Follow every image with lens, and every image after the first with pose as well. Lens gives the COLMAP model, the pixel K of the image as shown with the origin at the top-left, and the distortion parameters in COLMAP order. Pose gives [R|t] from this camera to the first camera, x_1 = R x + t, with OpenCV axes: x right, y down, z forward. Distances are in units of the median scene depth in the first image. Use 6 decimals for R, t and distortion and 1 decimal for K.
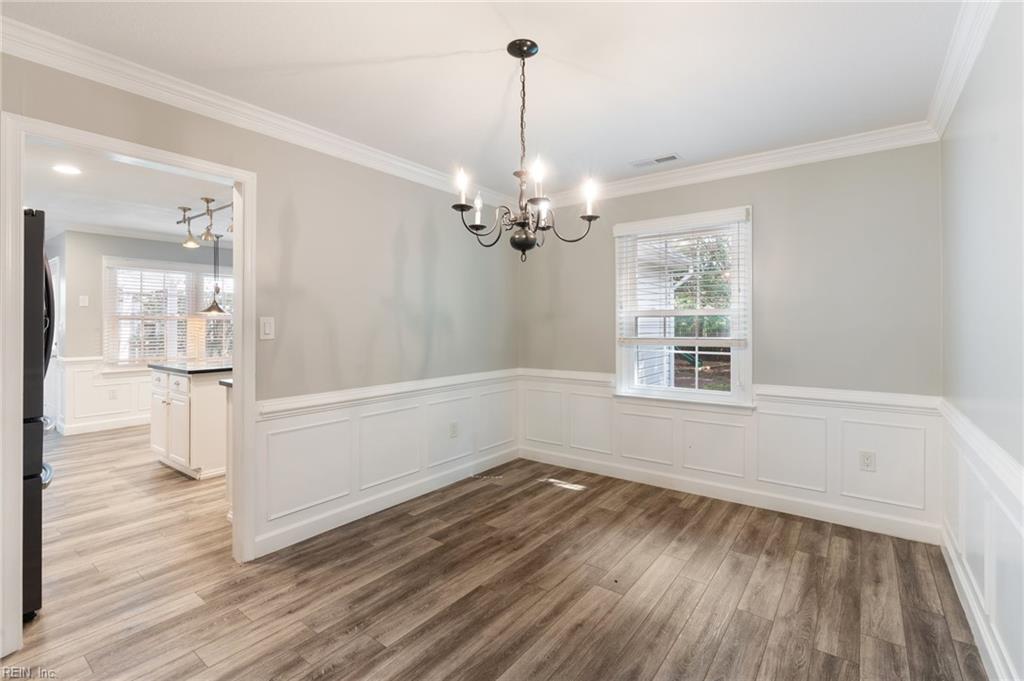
lens RADIAL K [[462.8, 0, 515.5], [0, 462.8, 325.0], [0, 0, 1]] dist [-0.000748, 0.000769]
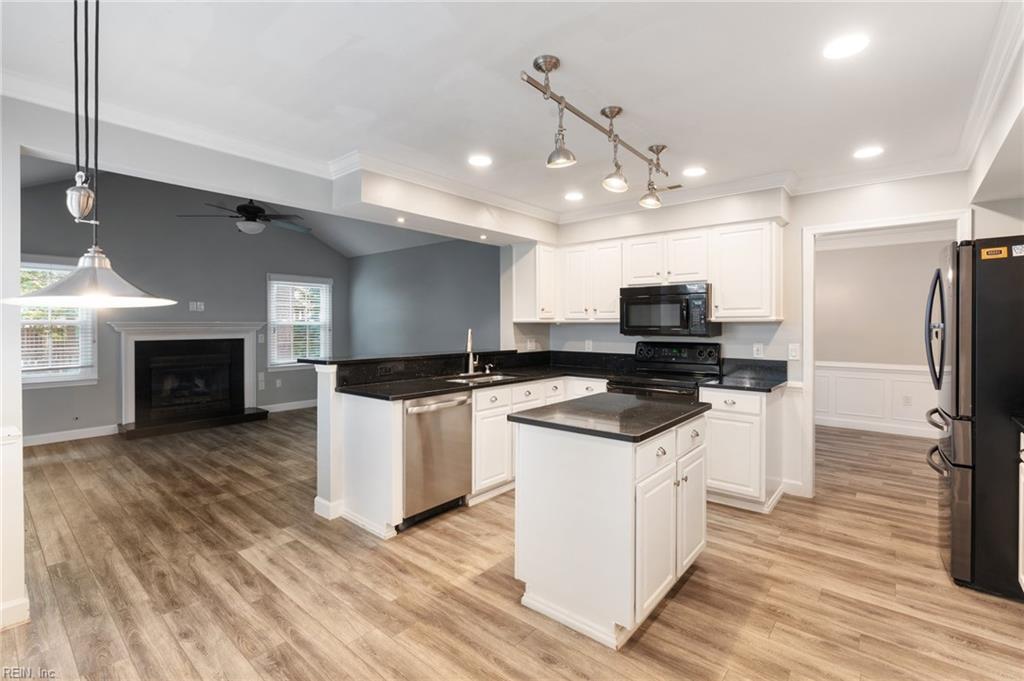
lens RADIAL K [[462.8, 0, 515.5], [0, 462.8, 325.0], [0, 0, 1]] dist [-0.000748, 0.000769]
pose [[0.055436, -0.000544, 0.998462, -0.965901], [0.000570, 1.000000, 0.000513, -0.012982], [-0.998462, 0.000541, 0.055436, 0.851792]]
